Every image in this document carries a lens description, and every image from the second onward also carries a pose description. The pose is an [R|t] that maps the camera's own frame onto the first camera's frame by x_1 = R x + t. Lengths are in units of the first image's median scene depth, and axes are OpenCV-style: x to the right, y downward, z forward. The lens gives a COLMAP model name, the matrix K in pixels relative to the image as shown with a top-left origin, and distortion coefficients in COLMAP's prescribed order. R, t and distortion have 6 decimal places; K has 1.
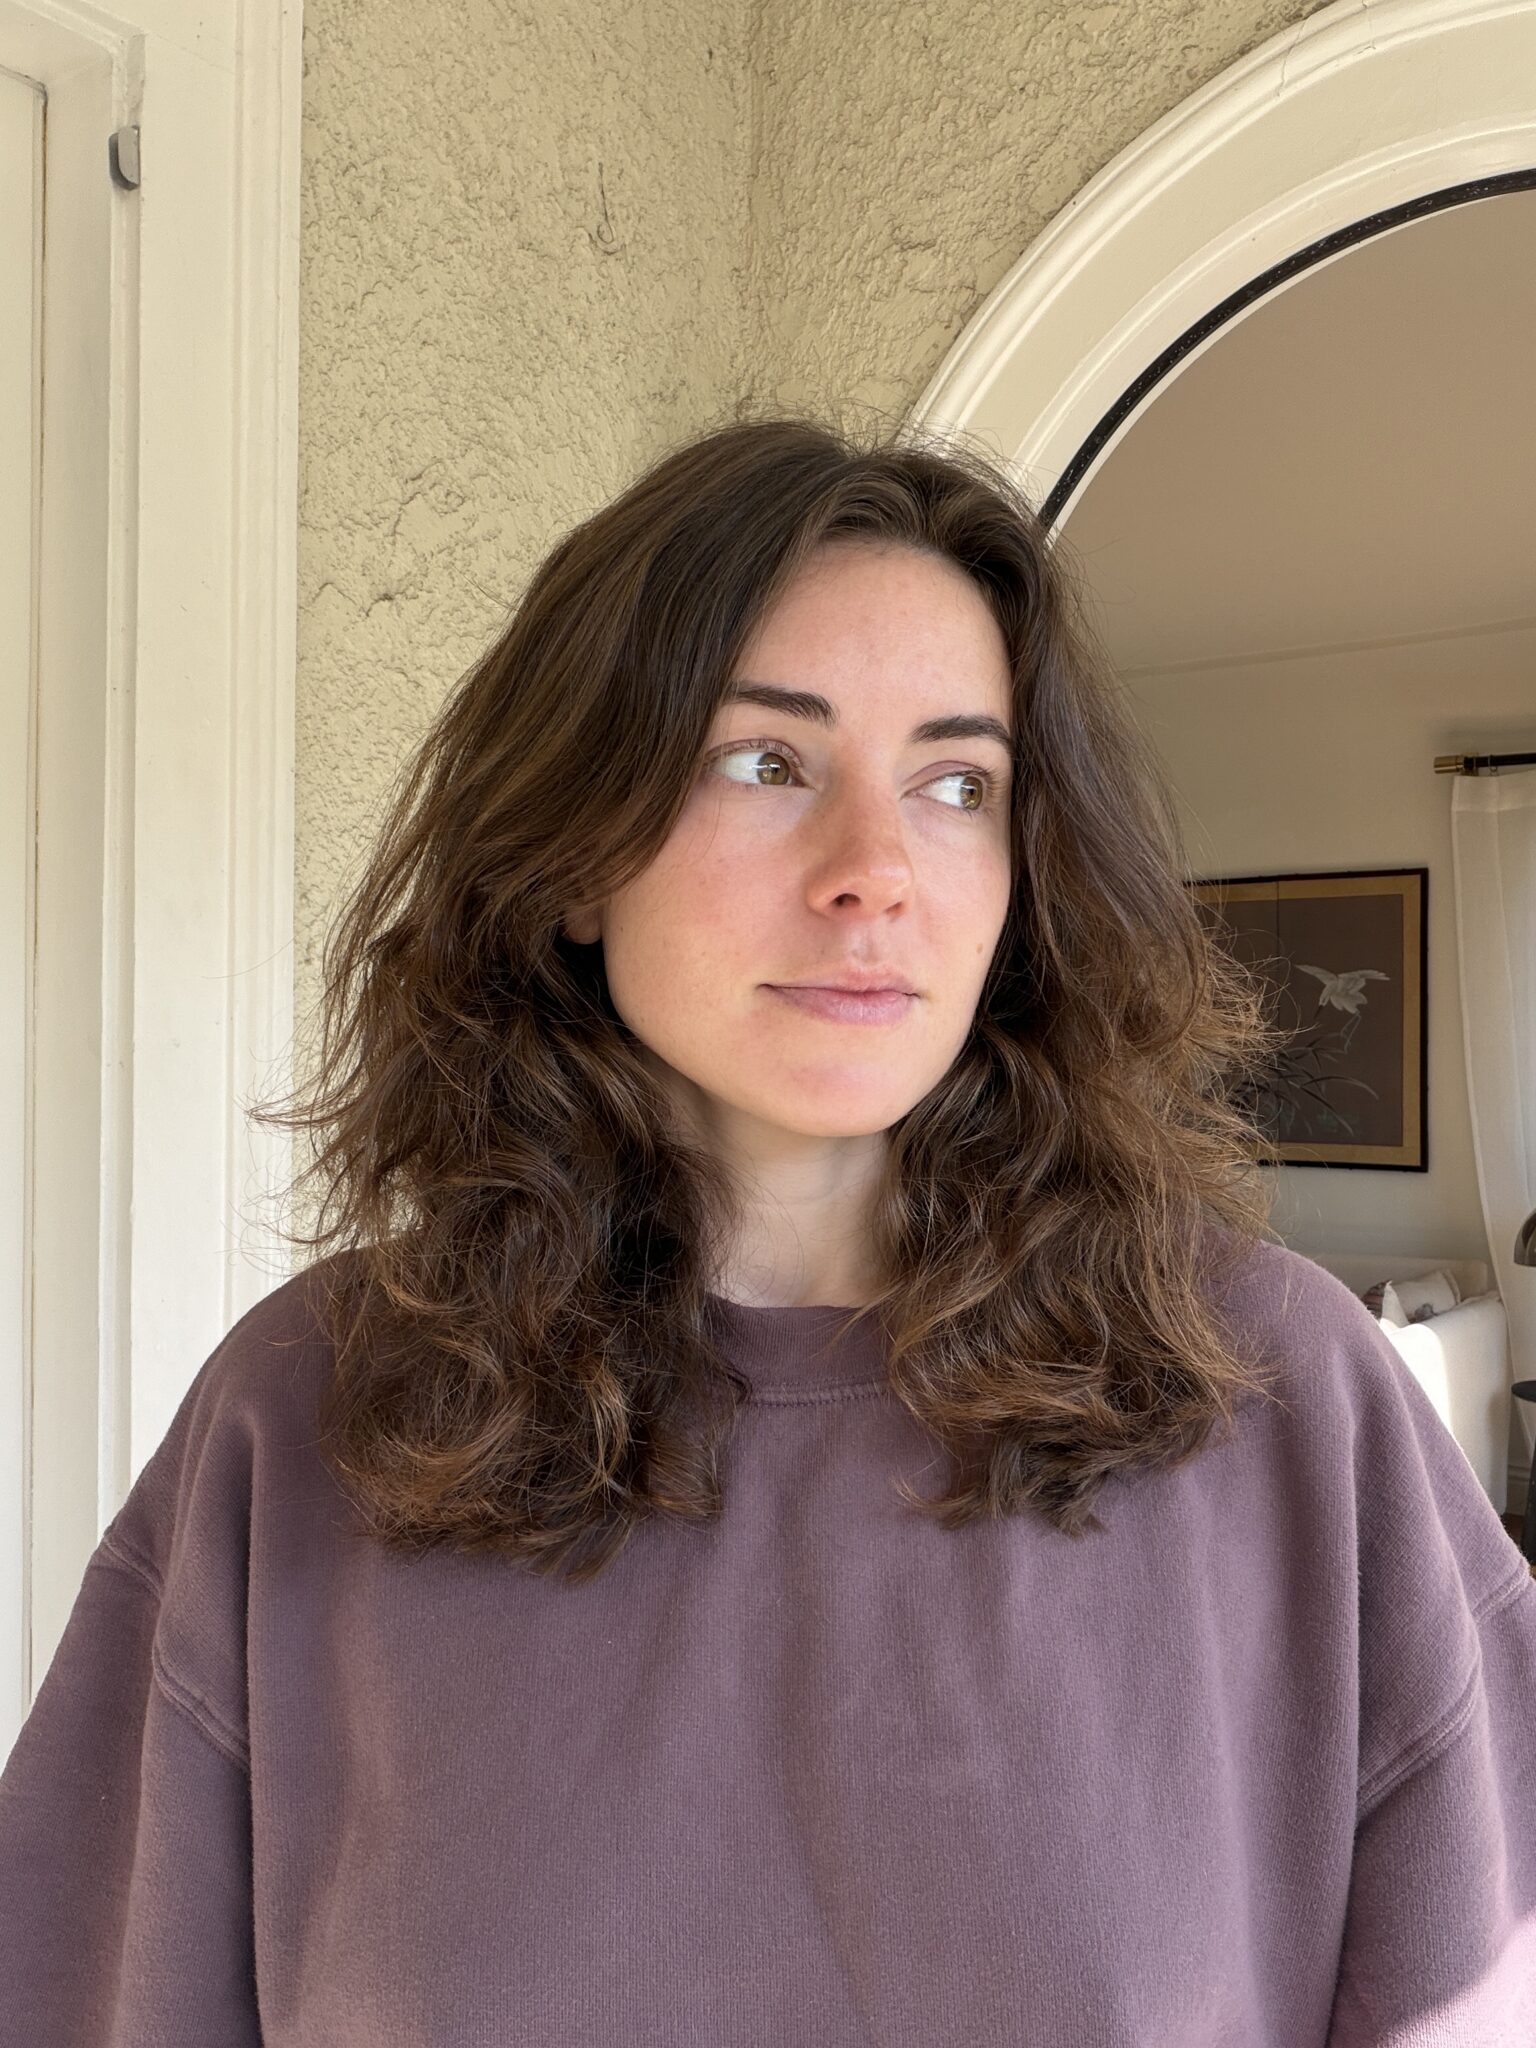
lens RADIAL K [[1824.1, 0, 768.0], [0, 1824.1, 1024.0], [0, 0, 1]] dist [0.001563, -0.002278]
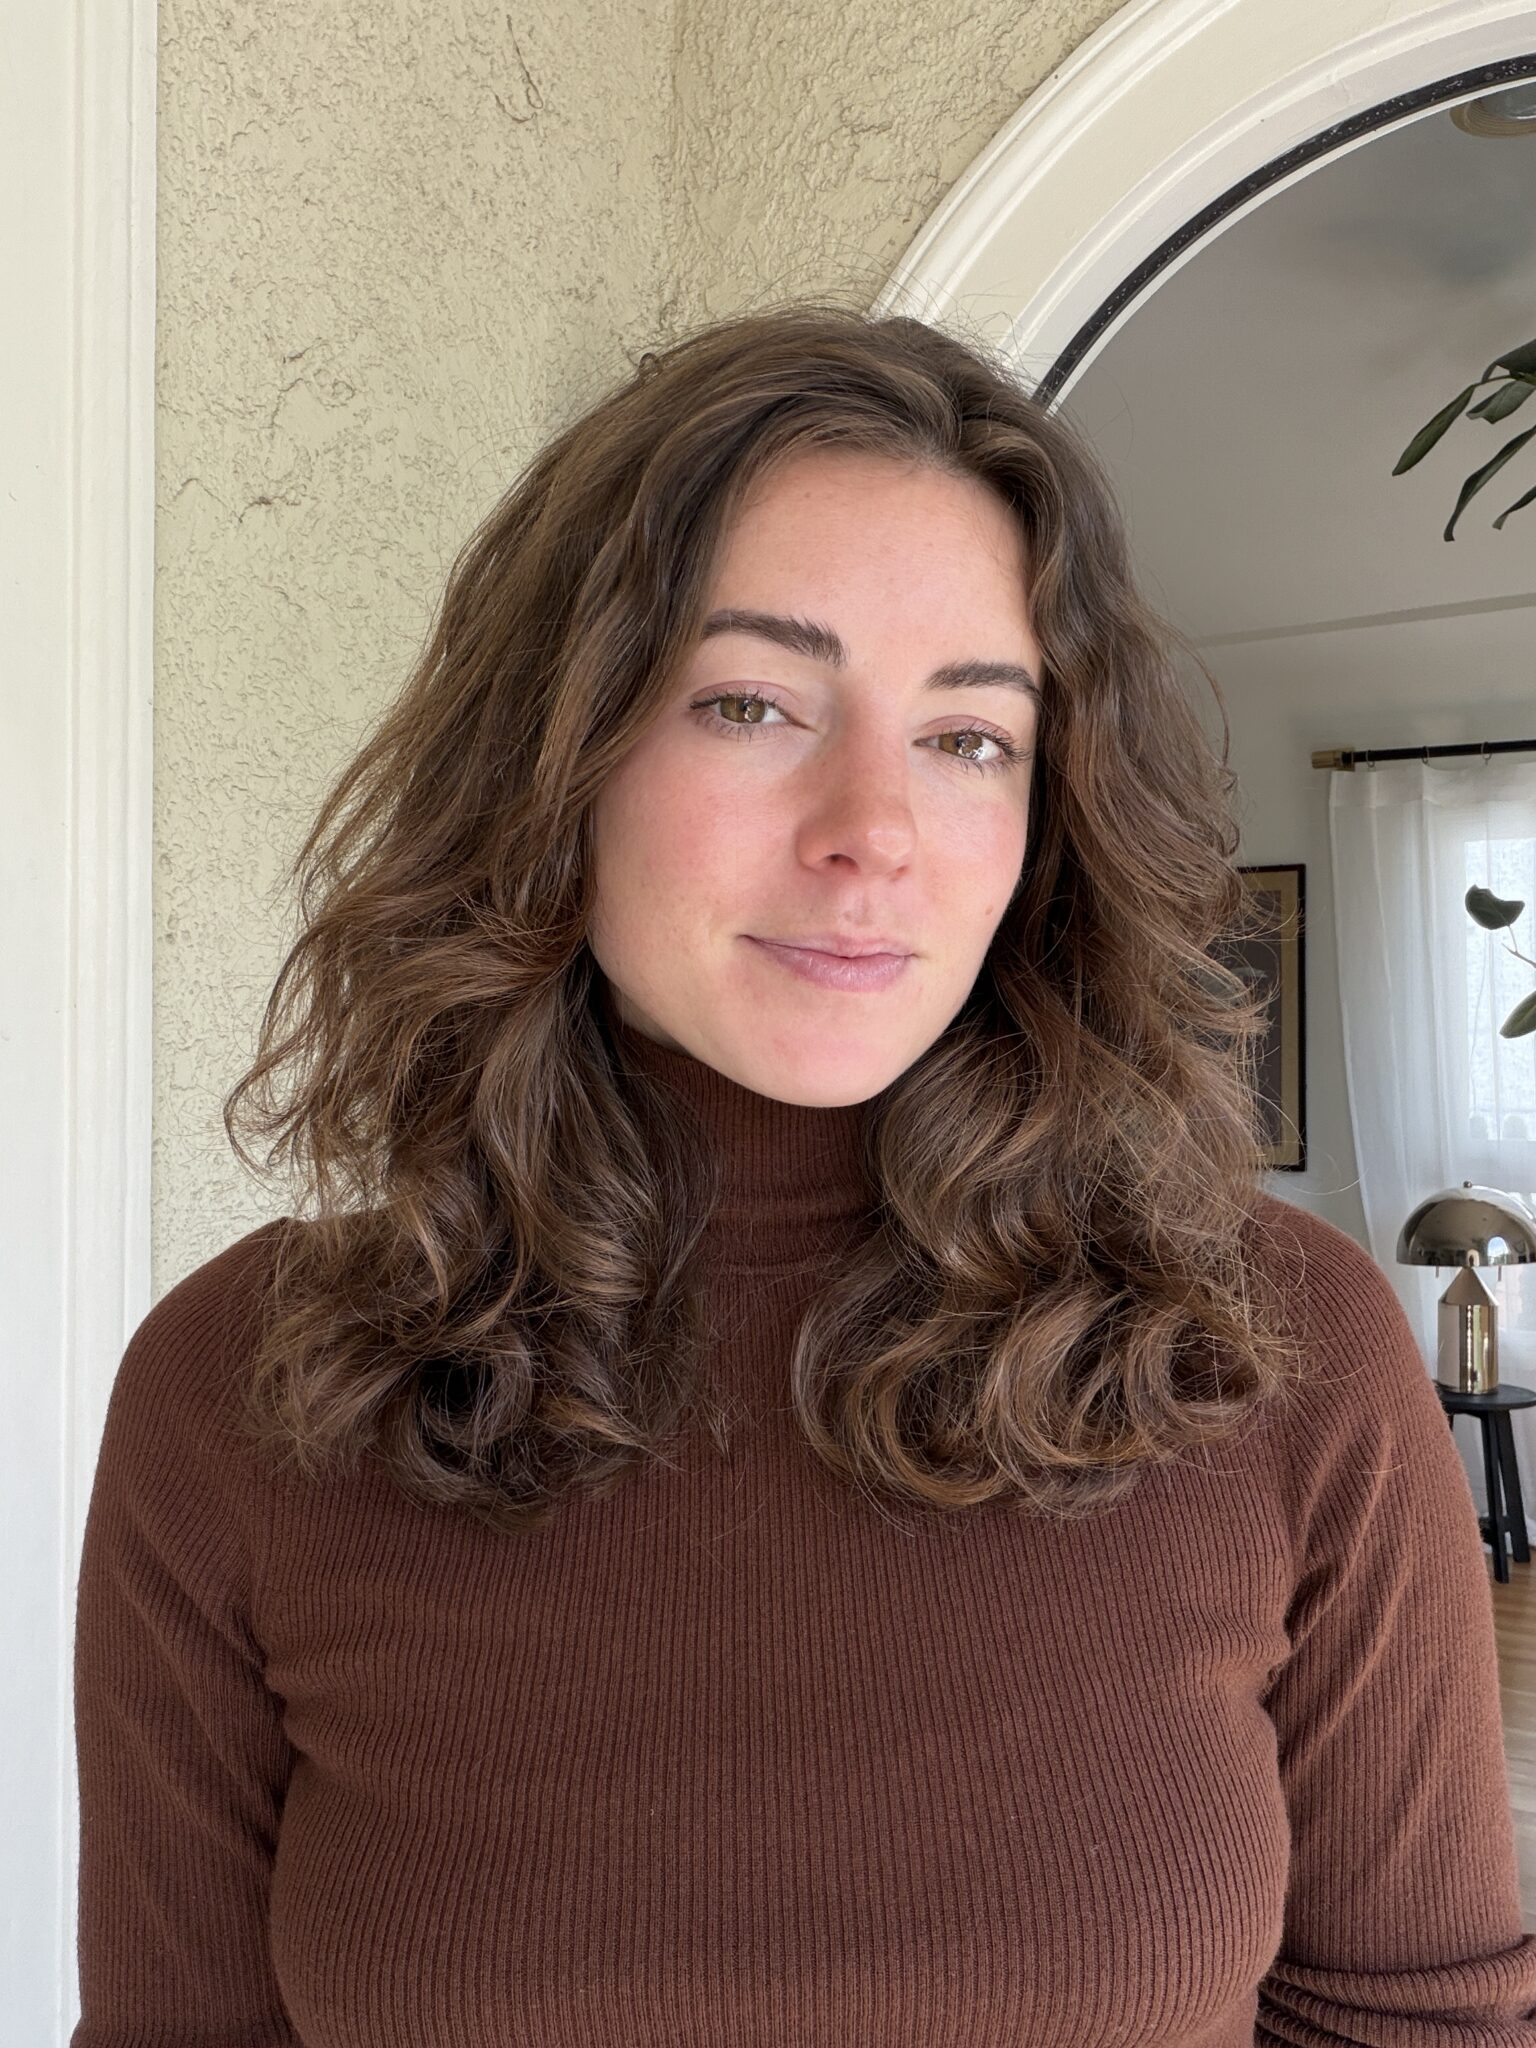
lens RADIAL K [[1823.6, 0, 768.0], [0, 1823.6, 1024.0], [0, 0, 1]] dist [-0.000465, 0.000856]
pose [[0.996405, -0.004849, 0.084581, -0.045719], [0.005034, 0.999985, -0.001966, 0.006491], [-0.084570, 0.002385, 0.996415, 0.135926]]
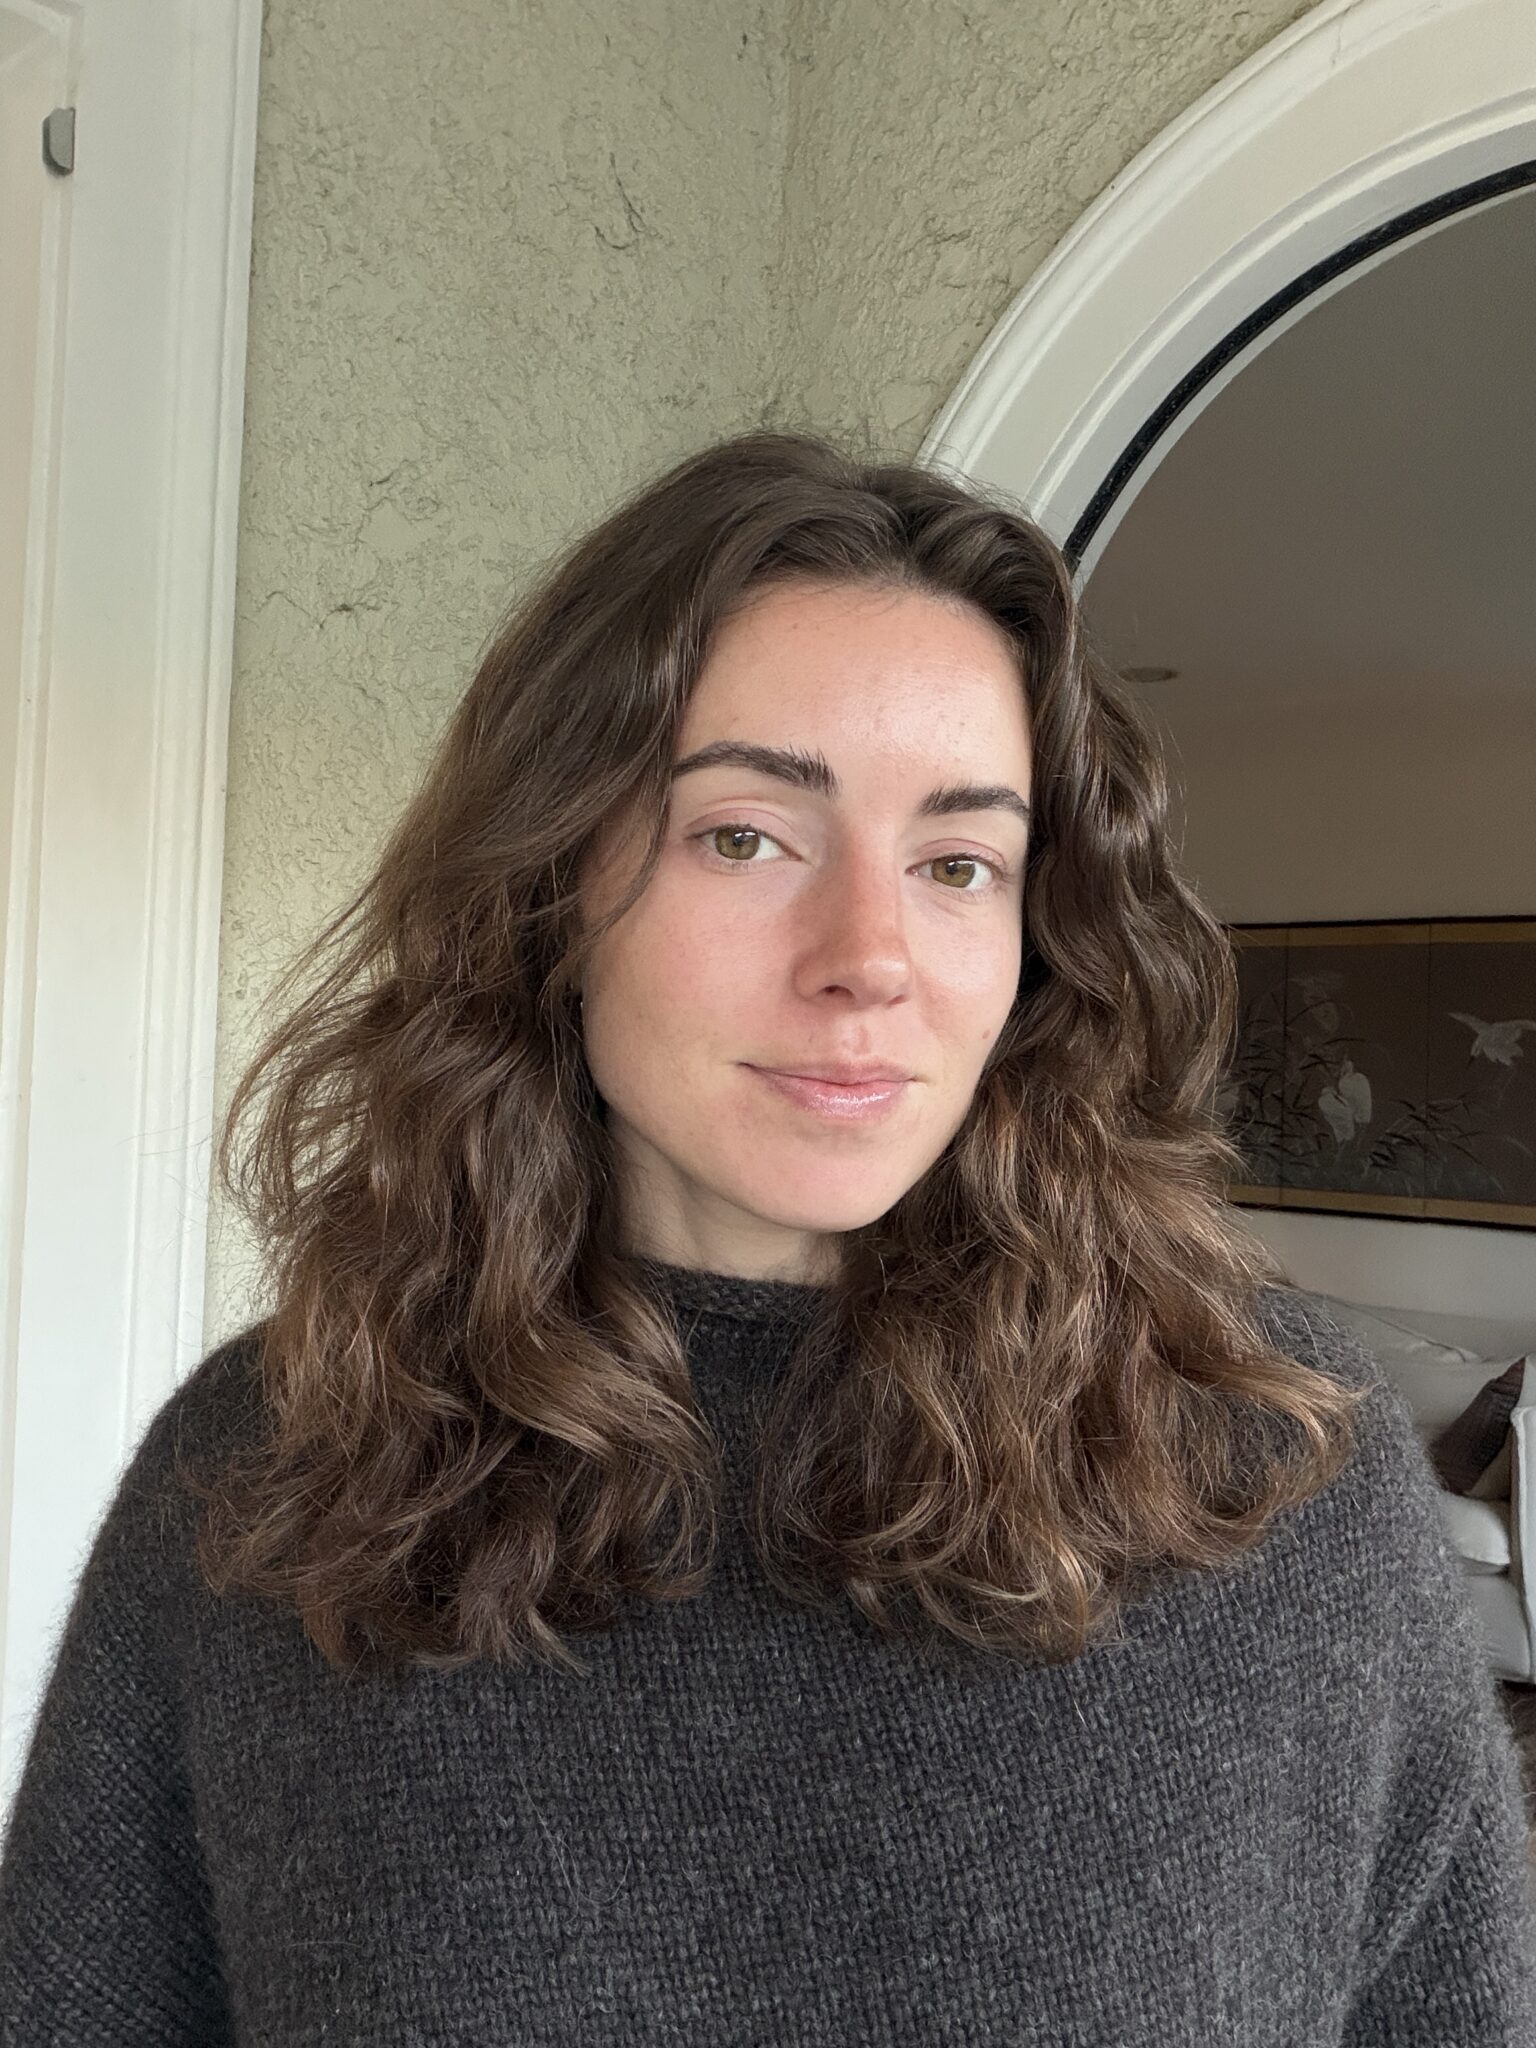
lens RADIAL K [[1823.6, 0, 768.0], [0, 1823.6, 1024.0], [0, 0, 1]] dist [-0.000465, 0.000856]
pose [[0.995276, 0.029491, -0.092502, 0.090844], [-0.030754, 0.999452, -0.012253, -0.013155], [0.092090, 0.015040, 0.995637, 0.077180]]
